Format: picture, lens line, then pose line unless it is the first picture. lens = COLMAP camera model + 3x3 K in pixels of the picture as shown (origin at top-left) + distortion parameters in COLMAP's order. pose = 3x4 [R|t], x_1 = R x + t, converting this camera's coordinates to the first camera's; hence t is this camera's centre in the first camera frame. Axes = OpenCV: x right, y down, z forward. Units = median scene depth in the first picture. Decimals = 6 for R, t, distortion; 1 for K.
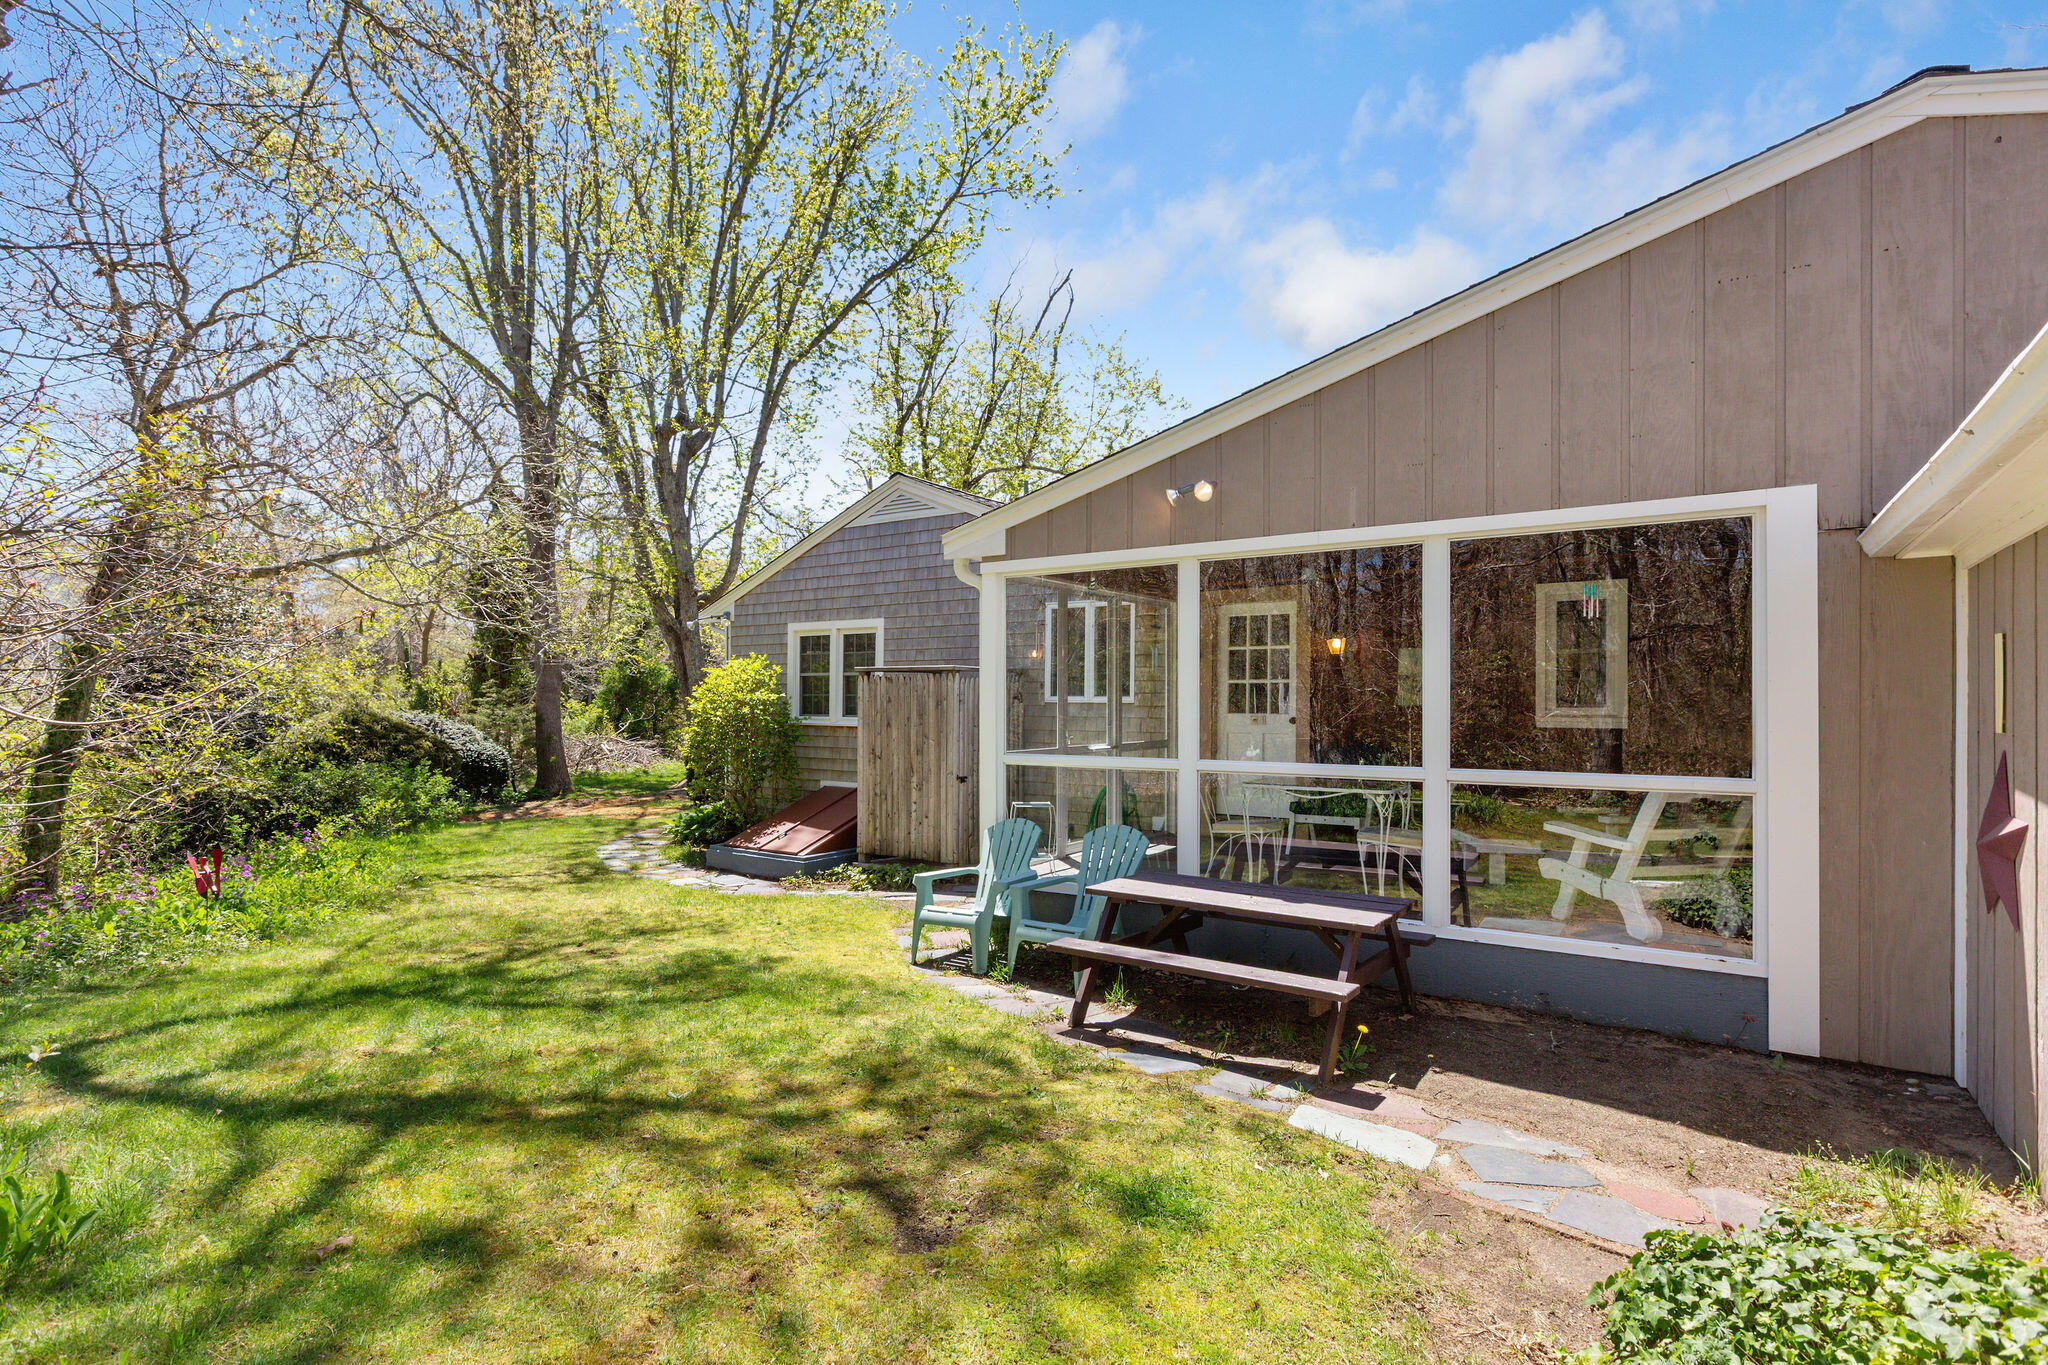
lens RADIAL K [[1046.4, 0, 979.7], [0, 1046.4, 673.4], [0, 0, 1]] dist [0.017020, -0.001285]
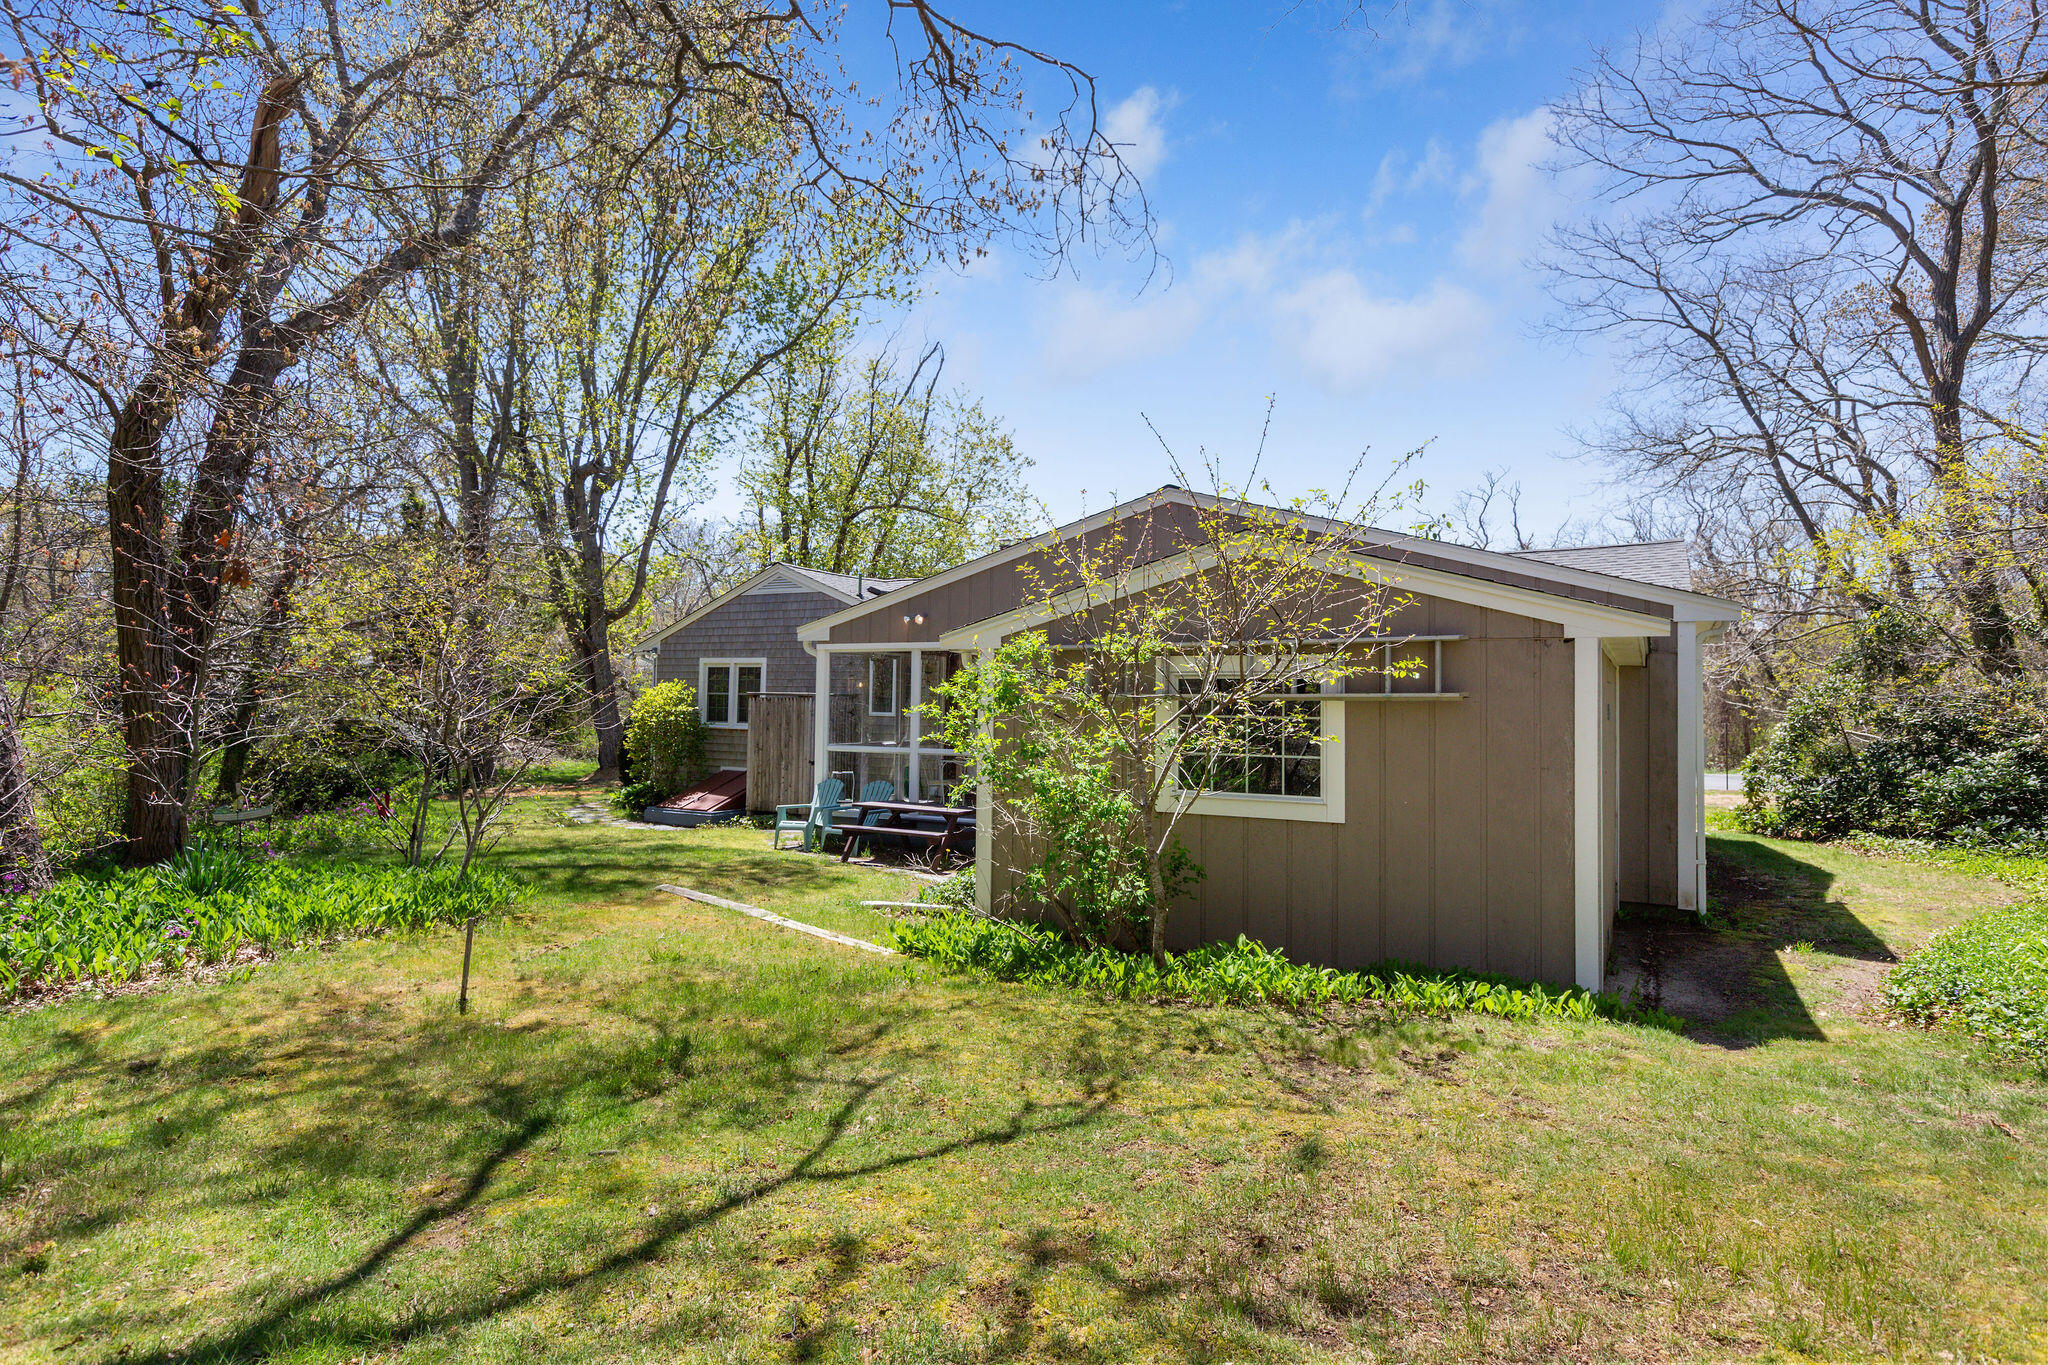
lens RADIAL K [[1146.3, 0, 1017.3], [0, 1146.3, 663.3], [0, 0, 1]] dist [-0.000089, -0.000135]
pose [[0.992947, 0.016618, 0.117386, 0.068169], [-0.015632, 0.999834, -0.009317, -0.032761], [-0.117522, 0.007416, 0.993043, -0.634021]]
